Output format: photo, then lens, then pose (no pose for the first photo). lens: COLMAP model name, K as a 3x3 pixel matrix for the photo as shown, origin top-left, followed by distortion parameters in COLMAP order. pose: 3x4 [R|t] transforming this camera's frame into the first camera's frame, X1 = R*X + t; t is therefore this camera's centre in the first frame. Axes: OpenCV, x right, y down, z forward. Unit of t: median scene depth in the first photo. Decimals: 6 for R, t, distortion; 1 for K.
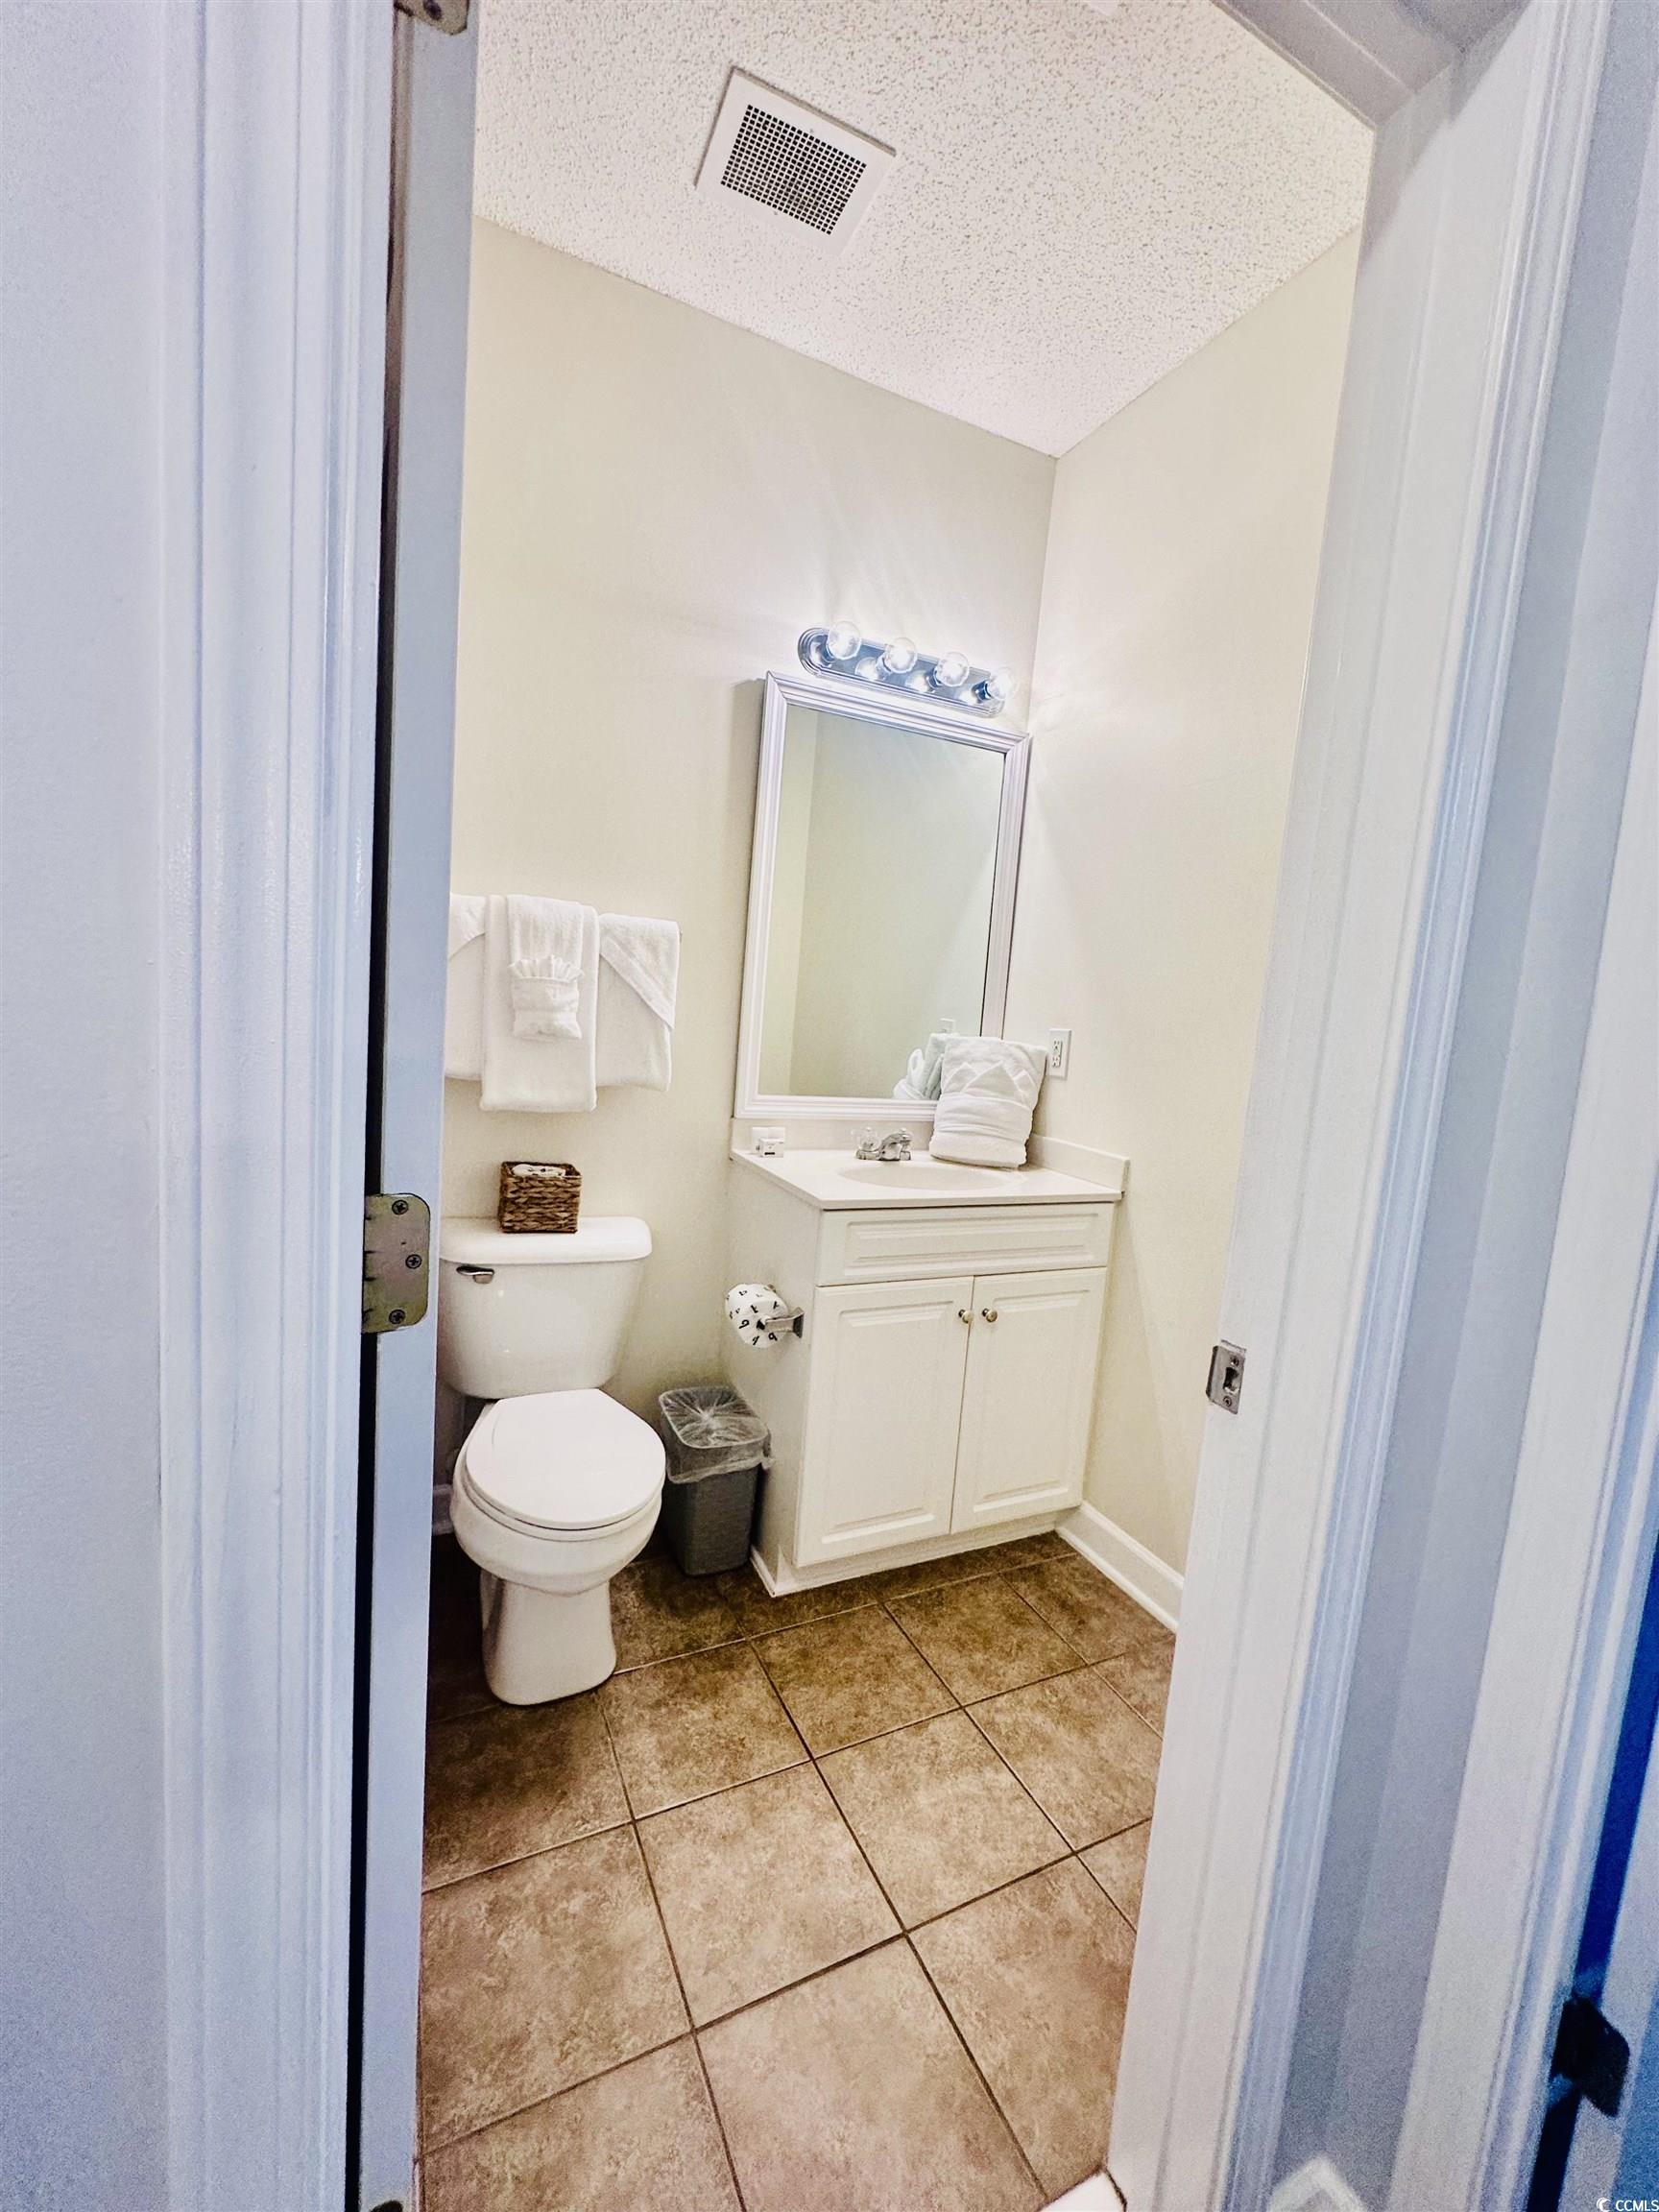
lens RADIAL K [[884.7, 0, 830.7], [0, 884.7, 1102.1], [0, 0, 1]] dist [-0.003509, 0.001158]
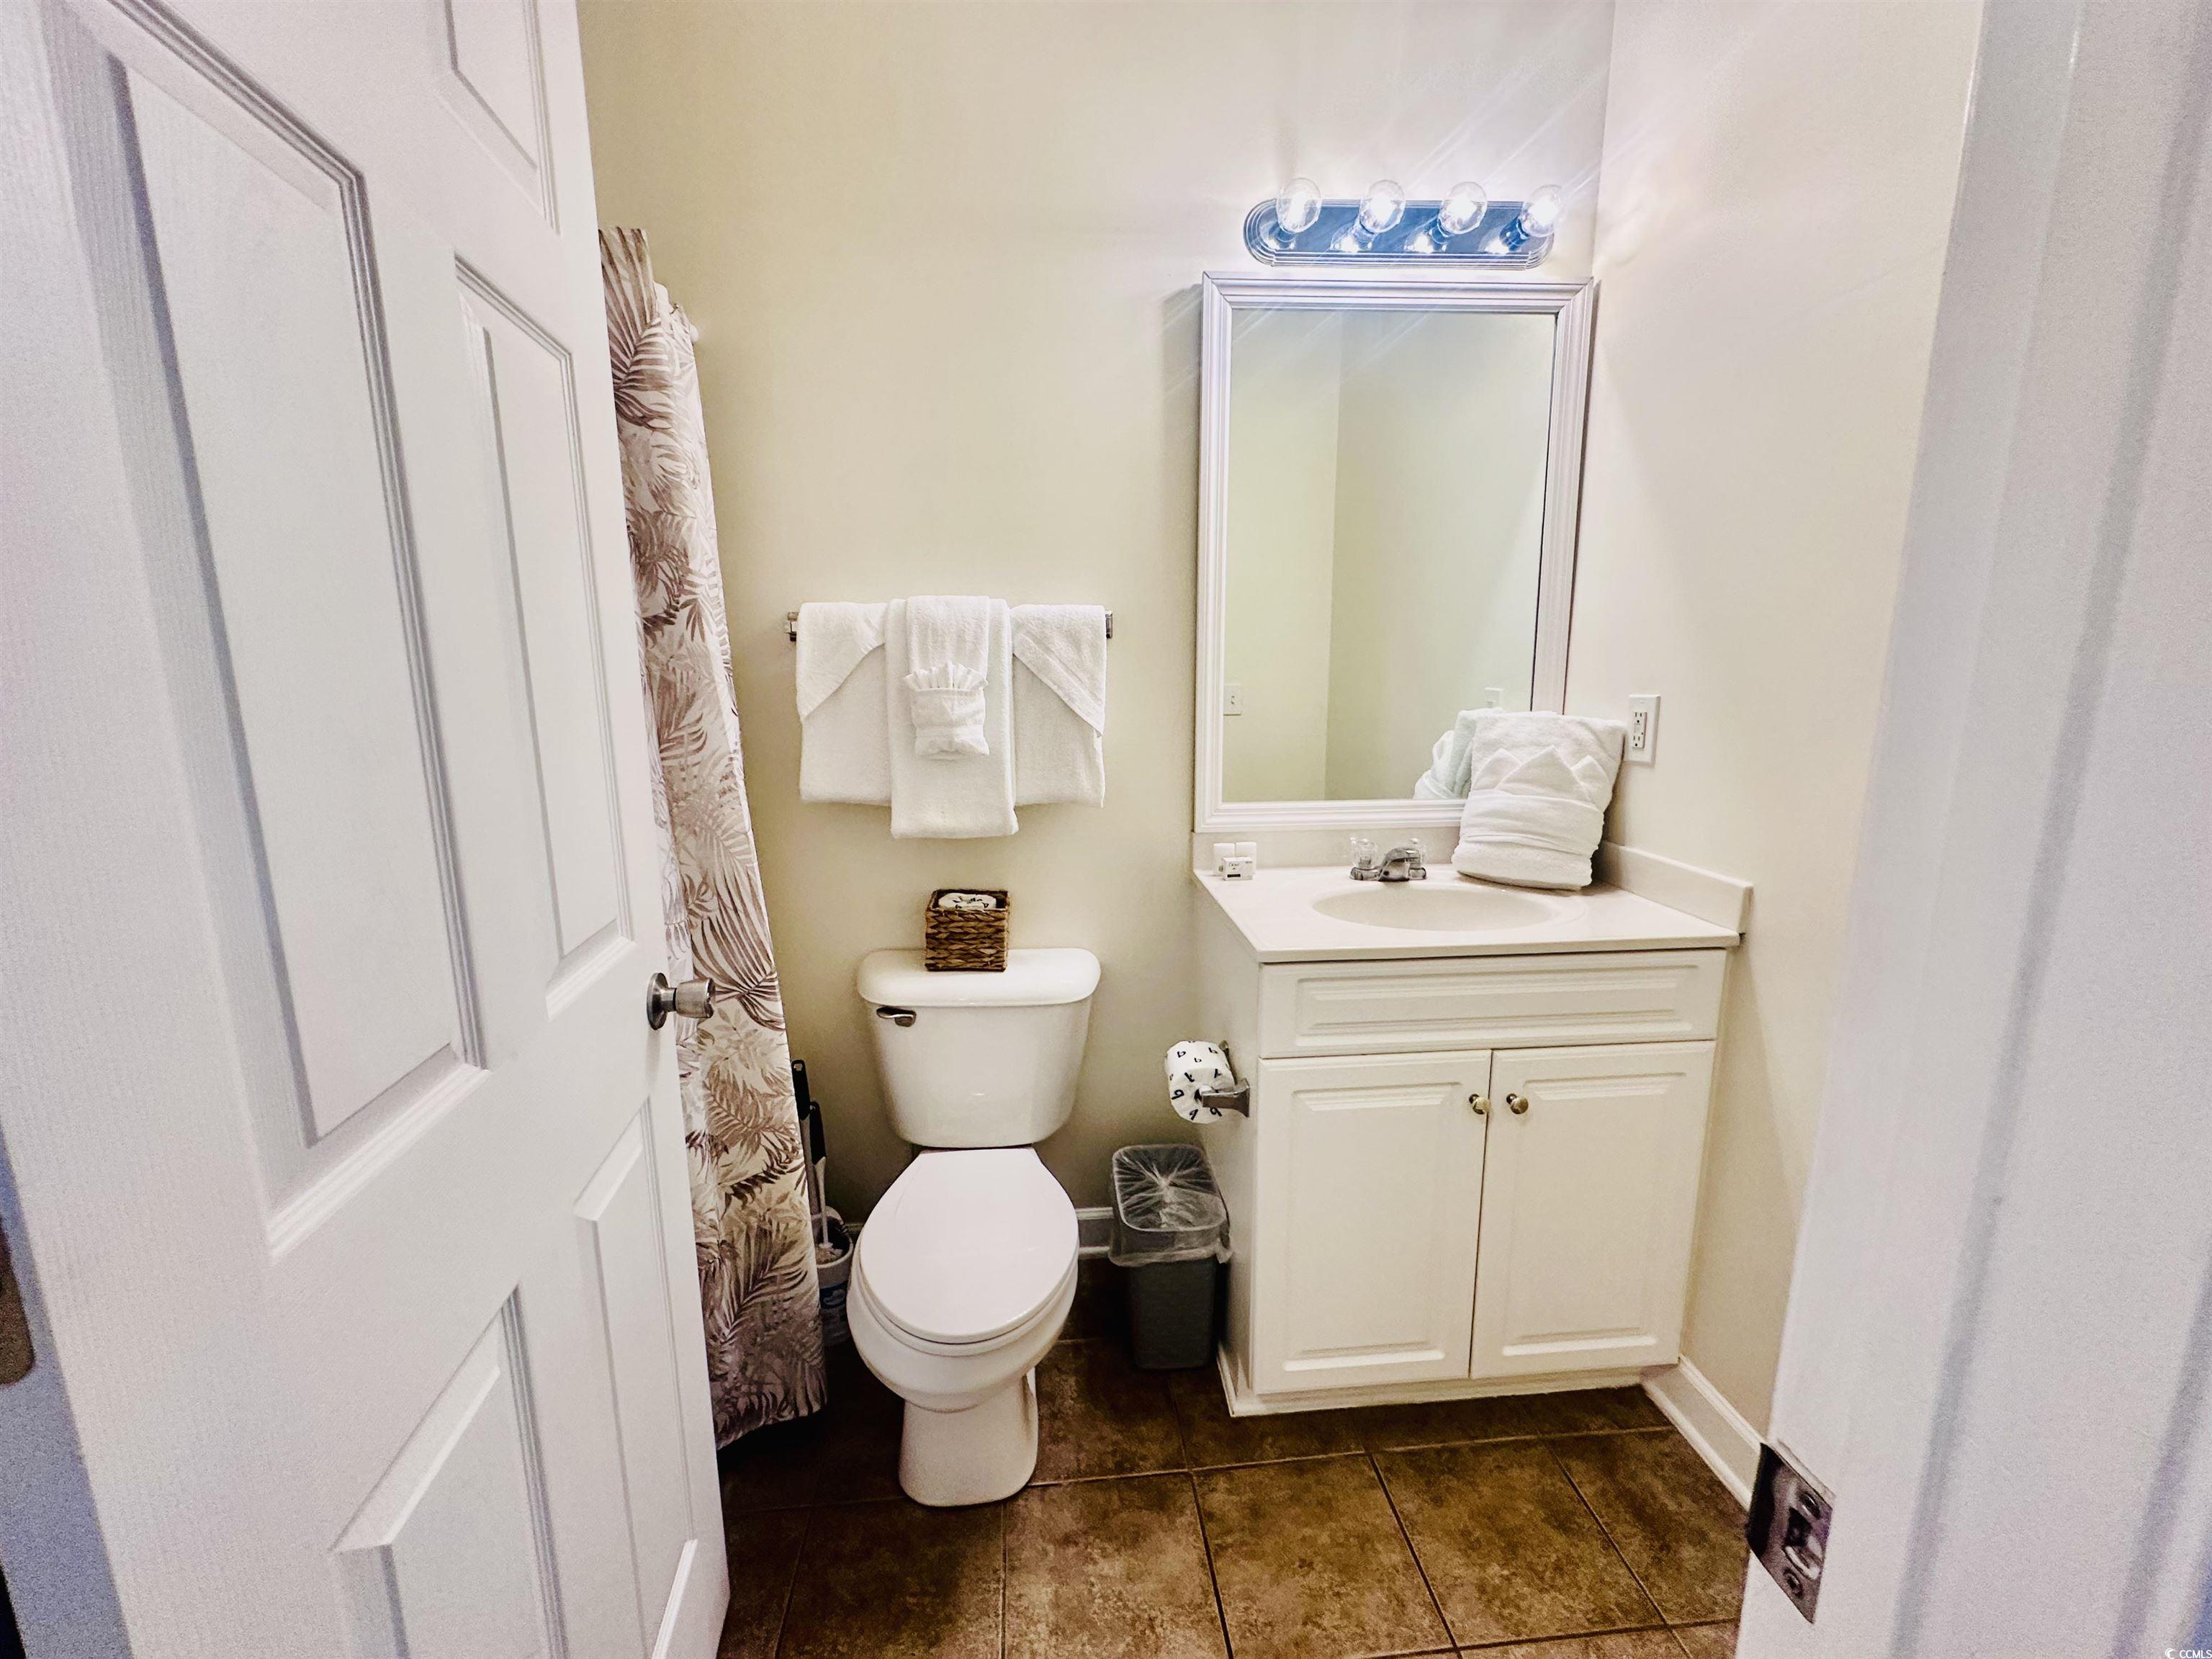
lens RADIAL K [[884.7, 0, 1104.3], [0, 884.7, 825.7], [0, 0, 1]] dist [-0.003509, 0.001158]
pose [[0.930916, -0.022456, -0.364542, 0.131664], [0.043467, 0.997826, 0.049531, -0.037591], [0.362637, -0.061955, 0.929869, 0.211885]]
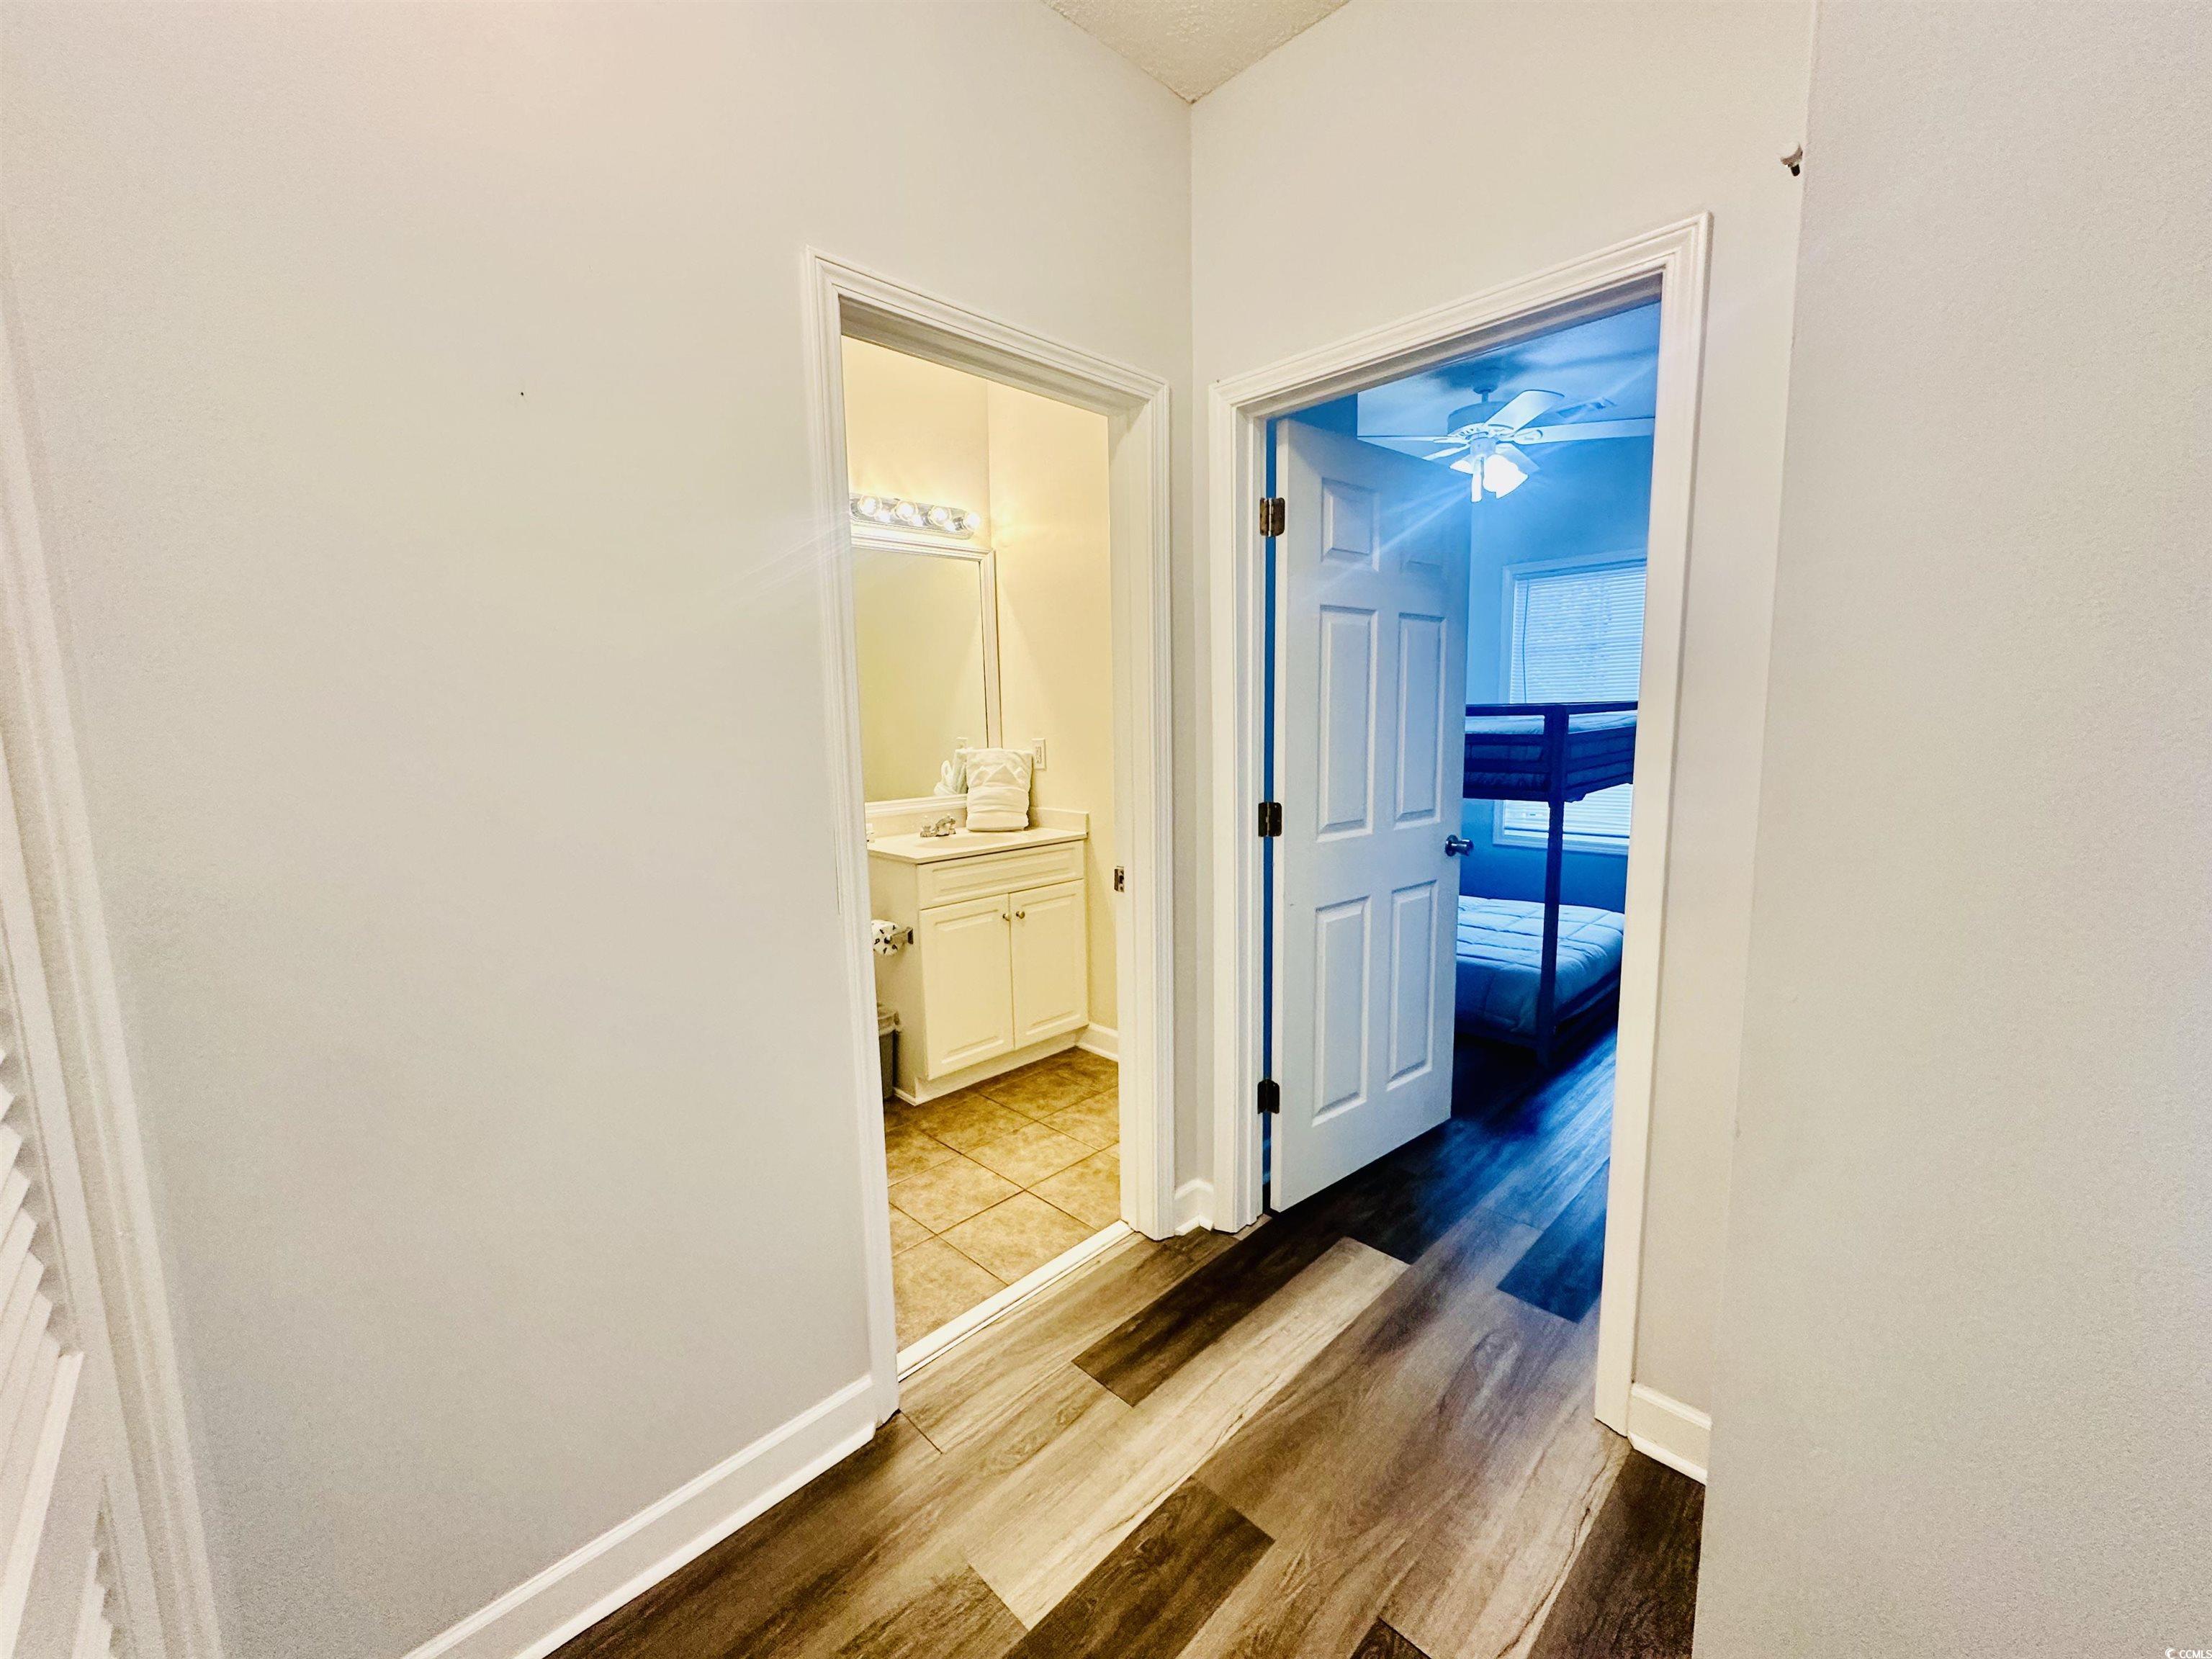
lens RADIAL K [[884.7, 0, 1103.5], [0, 884.7, 824.0], [0, 0, 1]] dist [-0.003509, 0.001158]
pose [[0.941415, -0.137028, 0.308158, -0.163818], [0.128318, 0.990549, 0.048457, 0.008345], [-0.311886, -0.006076, 0.950100, -0.636683]]
